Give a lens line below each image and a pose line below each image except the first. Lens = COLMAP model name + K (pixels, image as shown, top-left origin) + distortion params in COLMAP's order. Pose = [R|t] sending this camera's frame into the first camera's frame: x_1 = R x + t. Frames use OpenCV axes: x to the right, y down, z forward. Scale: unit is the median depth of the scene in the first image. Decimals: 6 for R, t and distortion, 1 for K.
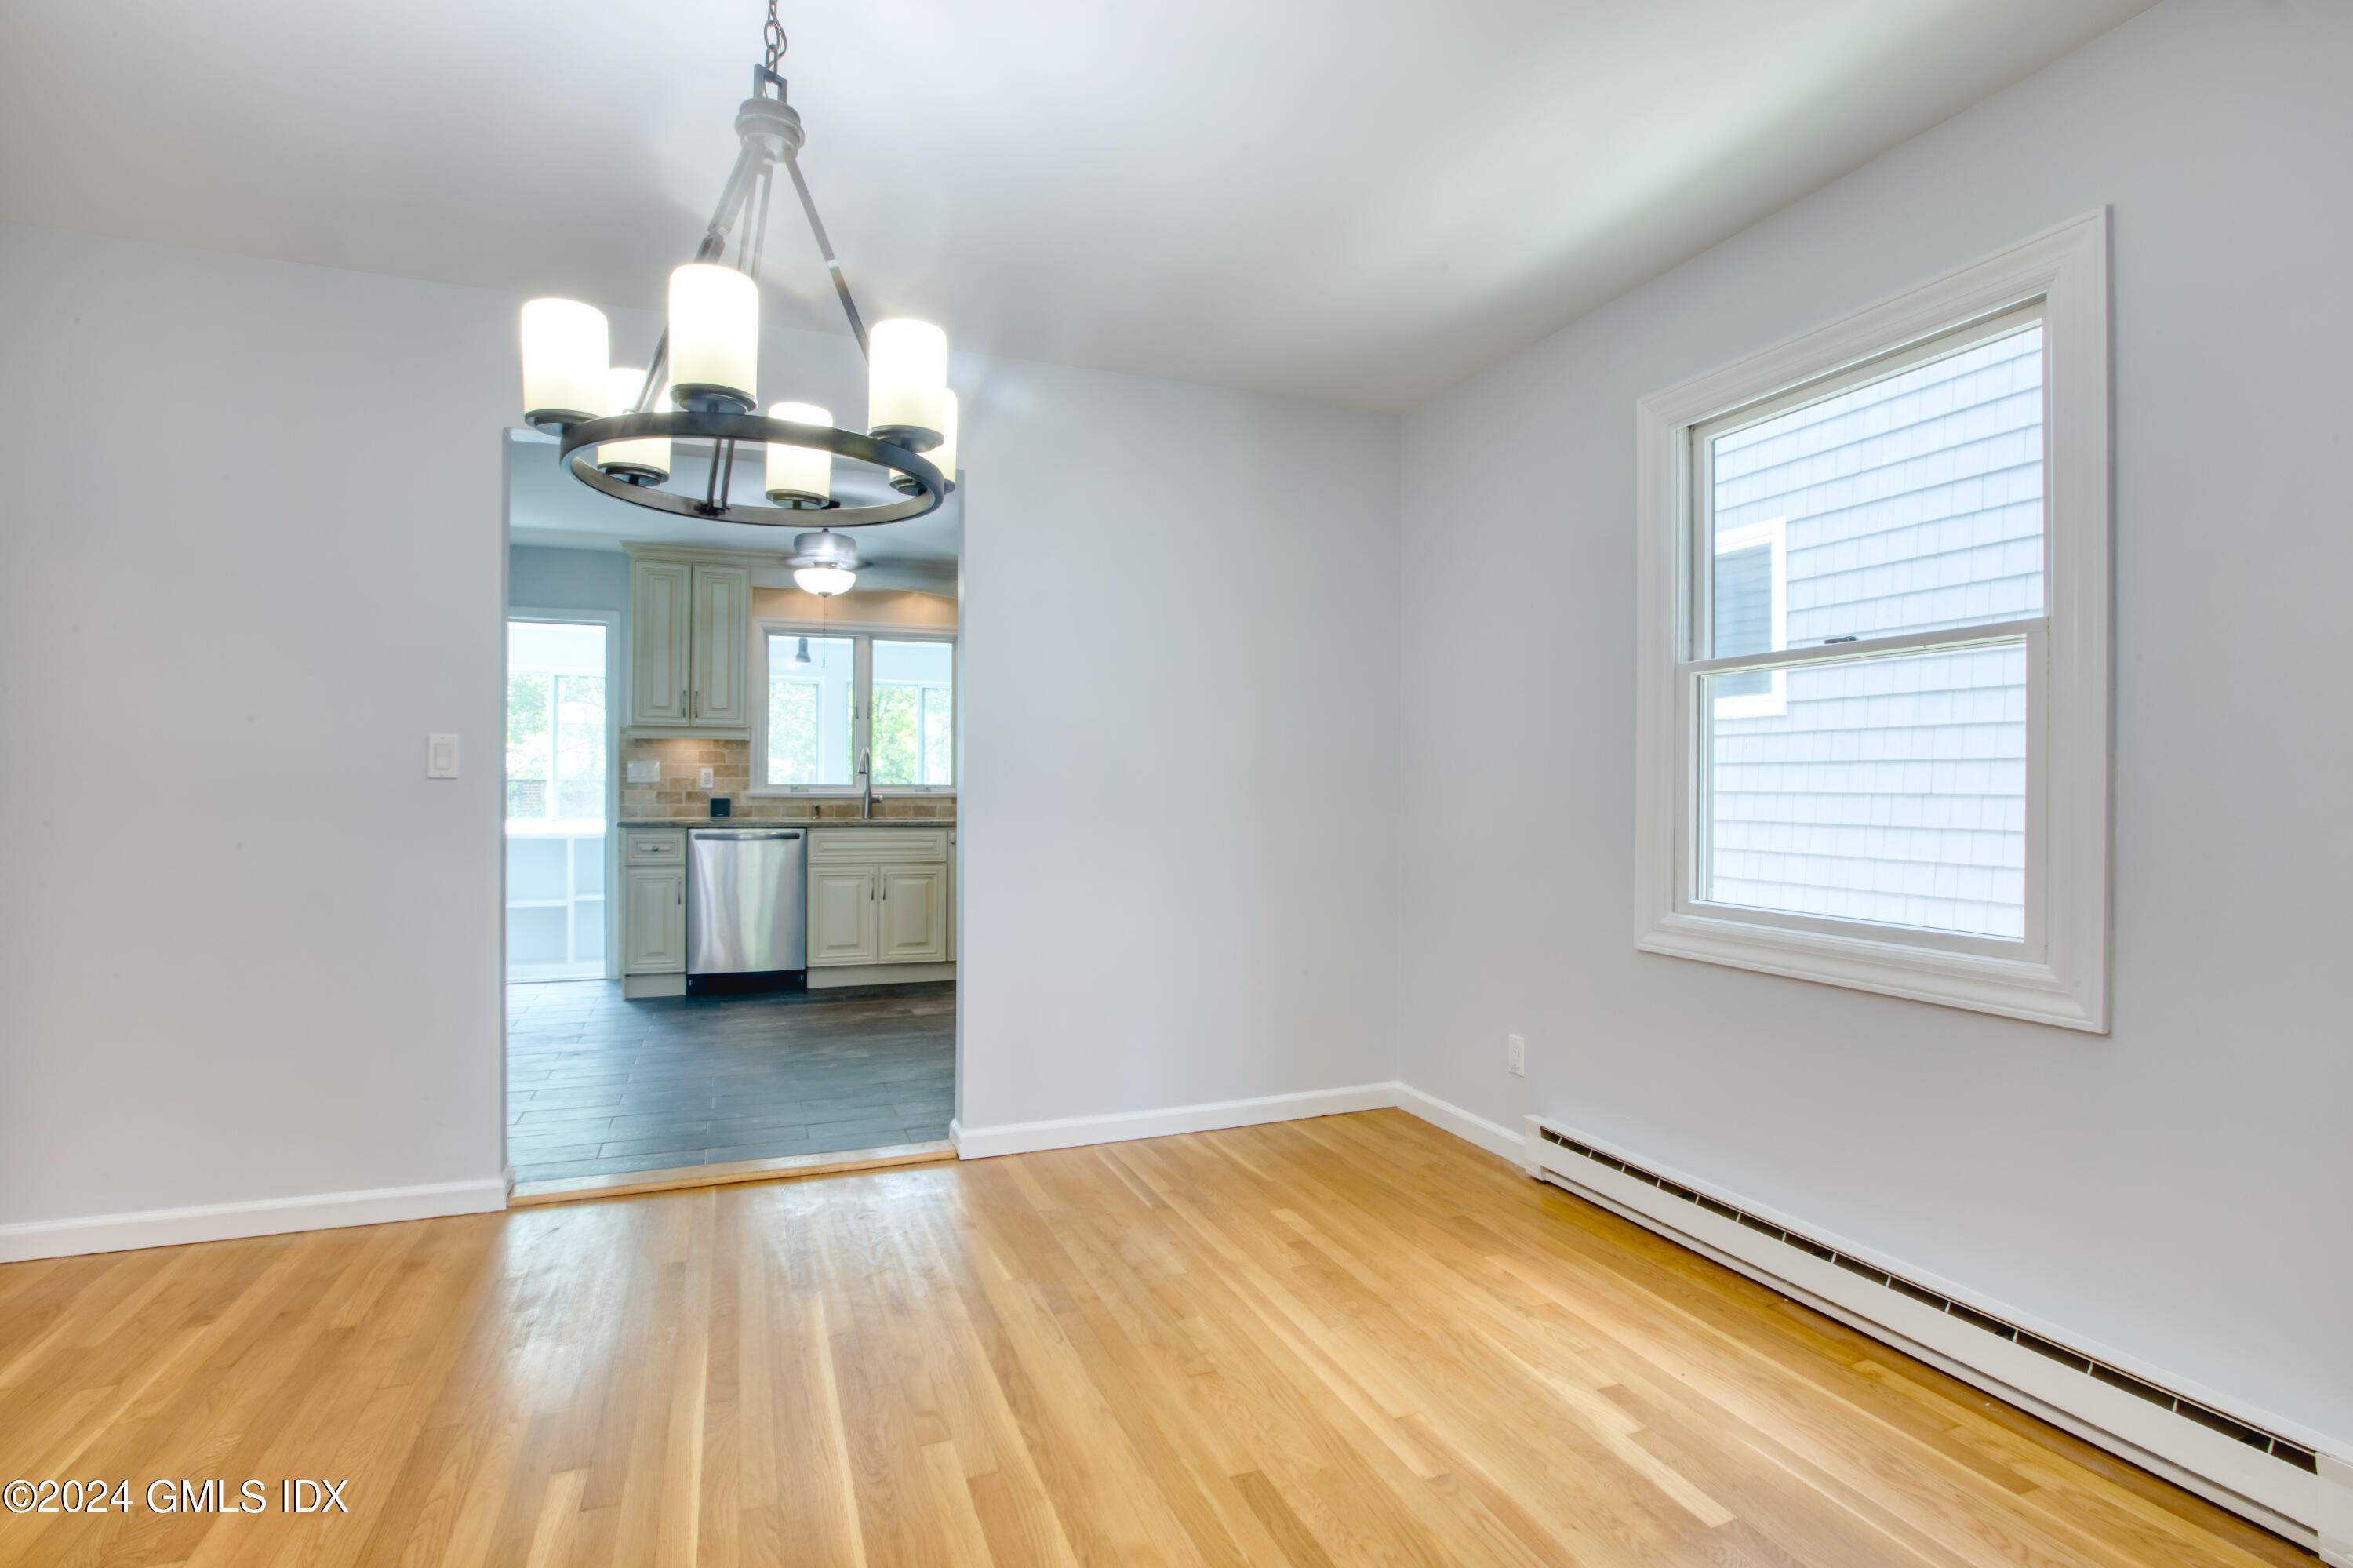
lens RADIAL K [[1149.2, 0, 1164.4], [0, 1149.2, 790.1], [0, 0, 1]] dist [-0.013758, 0.000665]
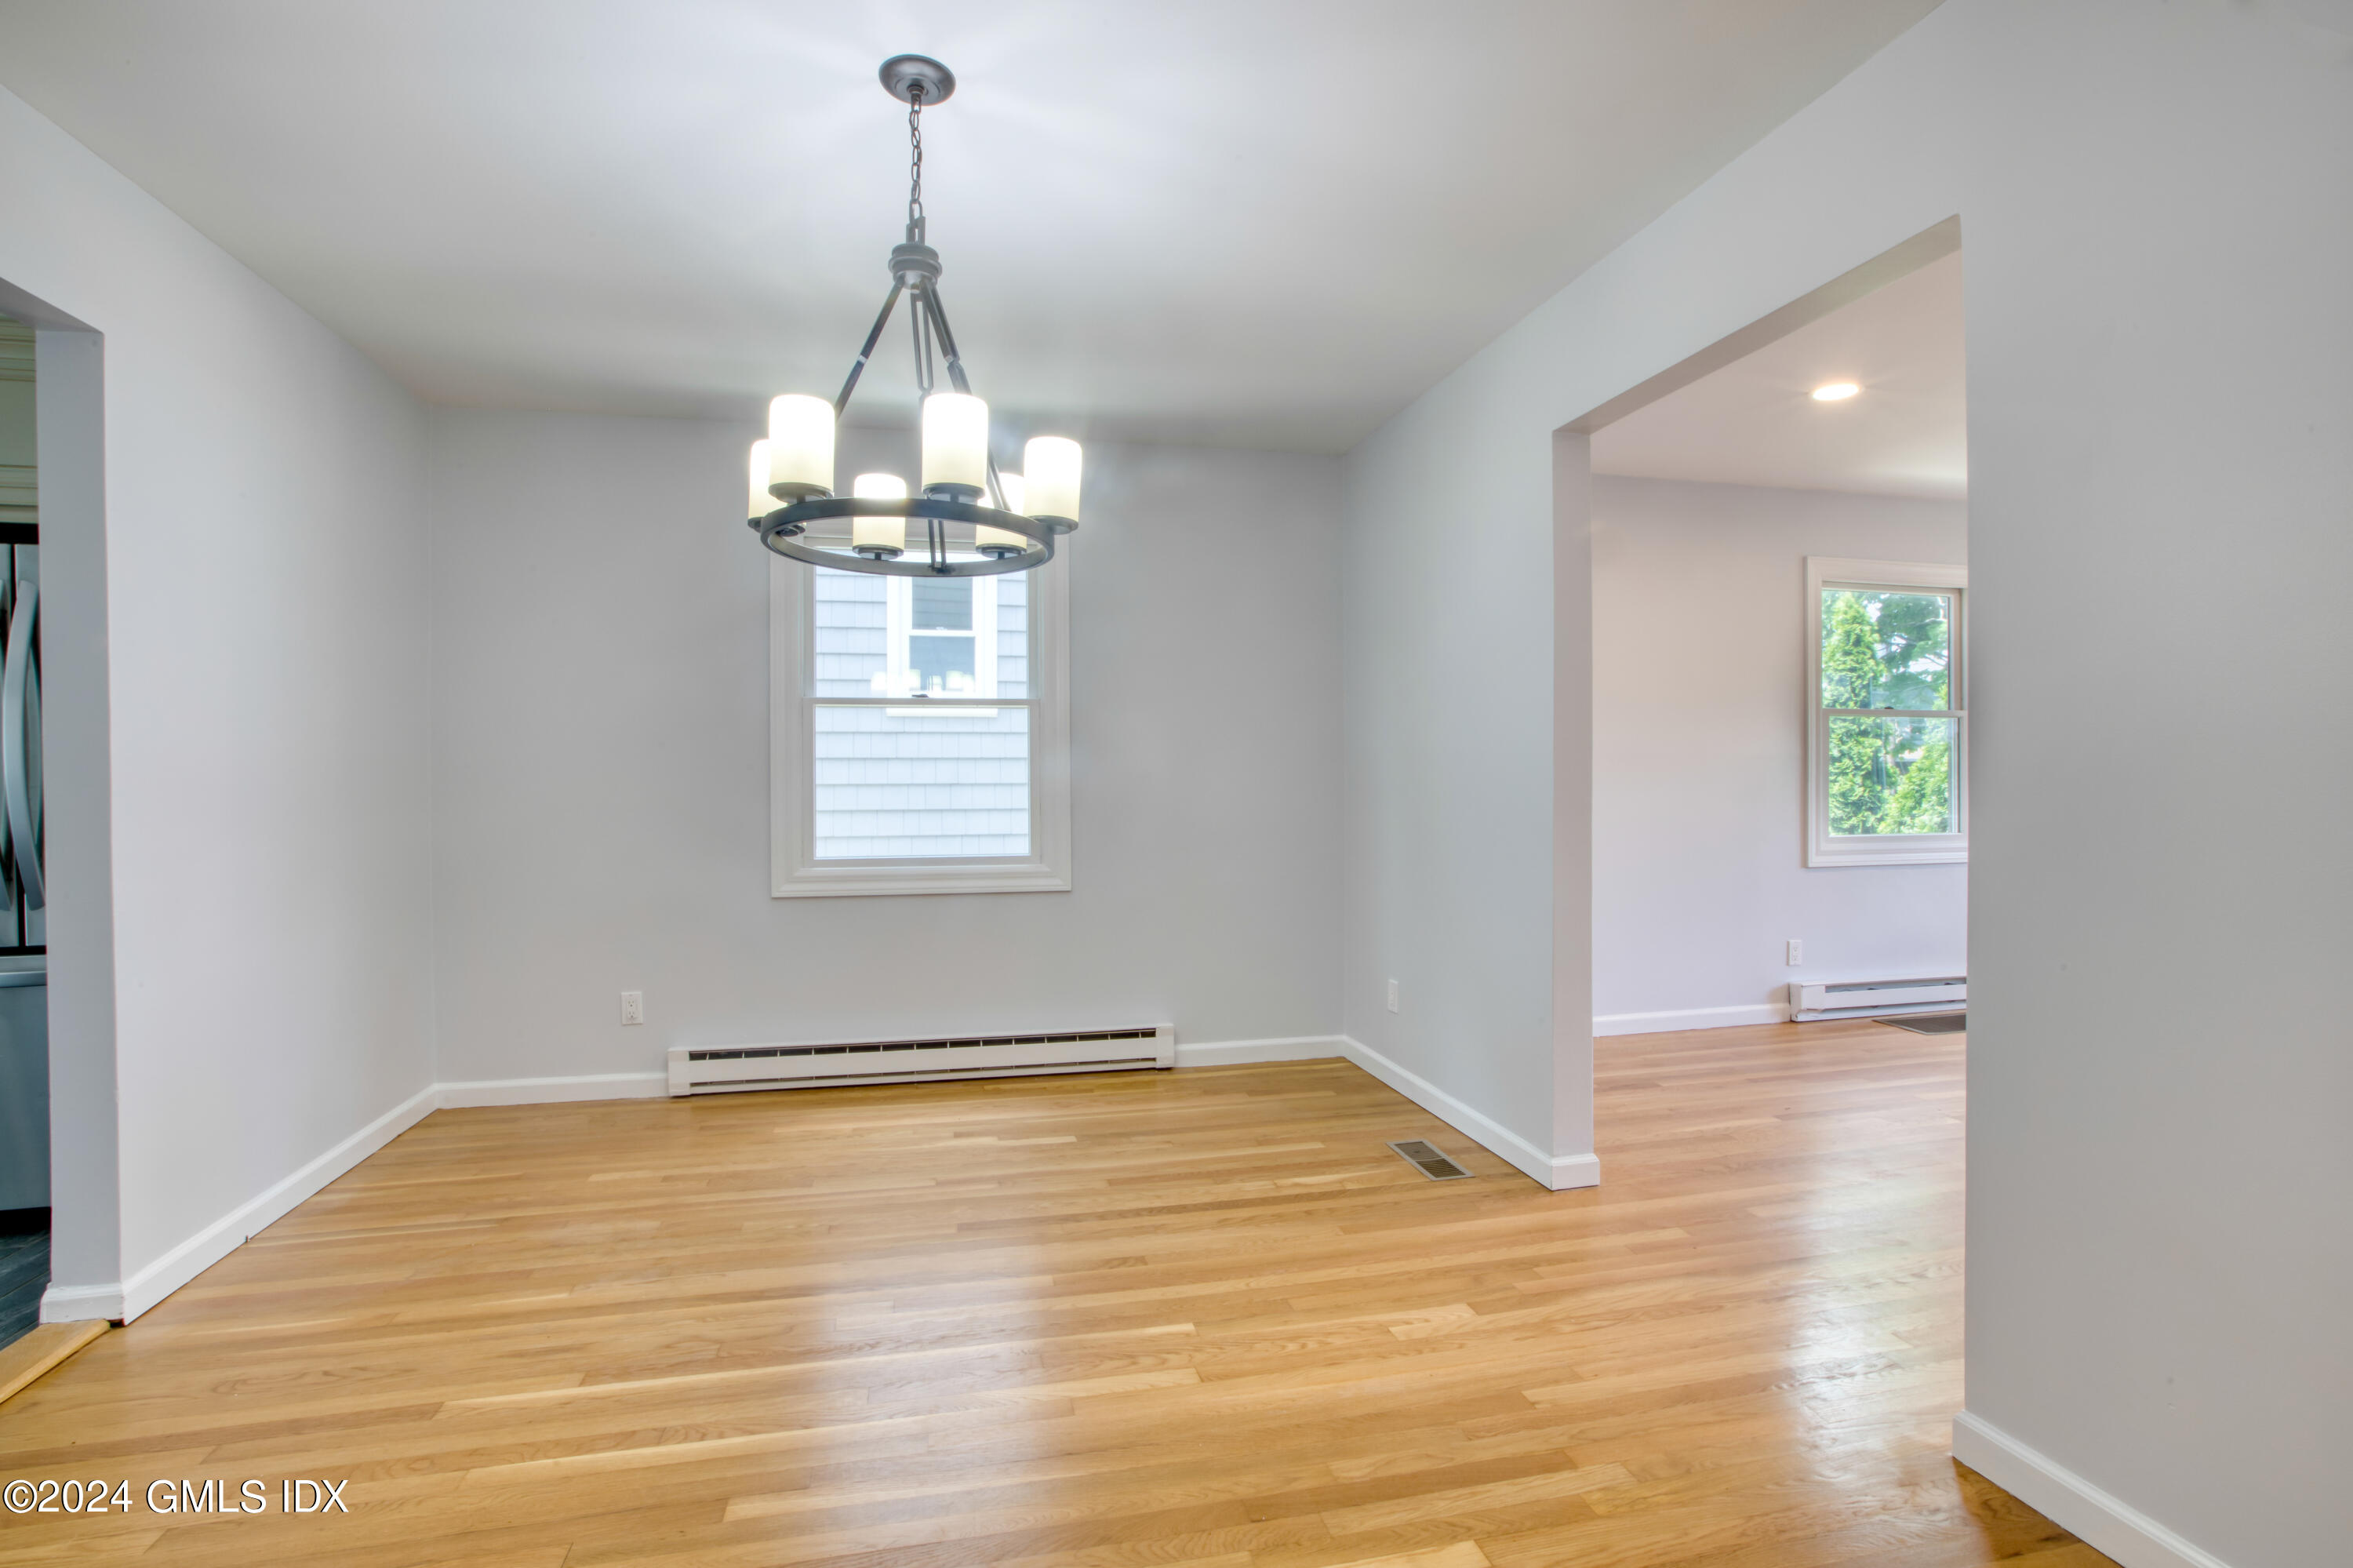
lens RADIAL K [[1149.2, 0, 1164.4], [0, 1149.2, 790.1], [0, 0, 1]] dist [-0.013758, 0.000665]
pose [[0.123651, -0.004759, 0.992314, -1.044211], [0.006532, 0.999971, 0.003982, 0.005806], [-0.992304, 0.005989, 0.123679, 0.396181]]
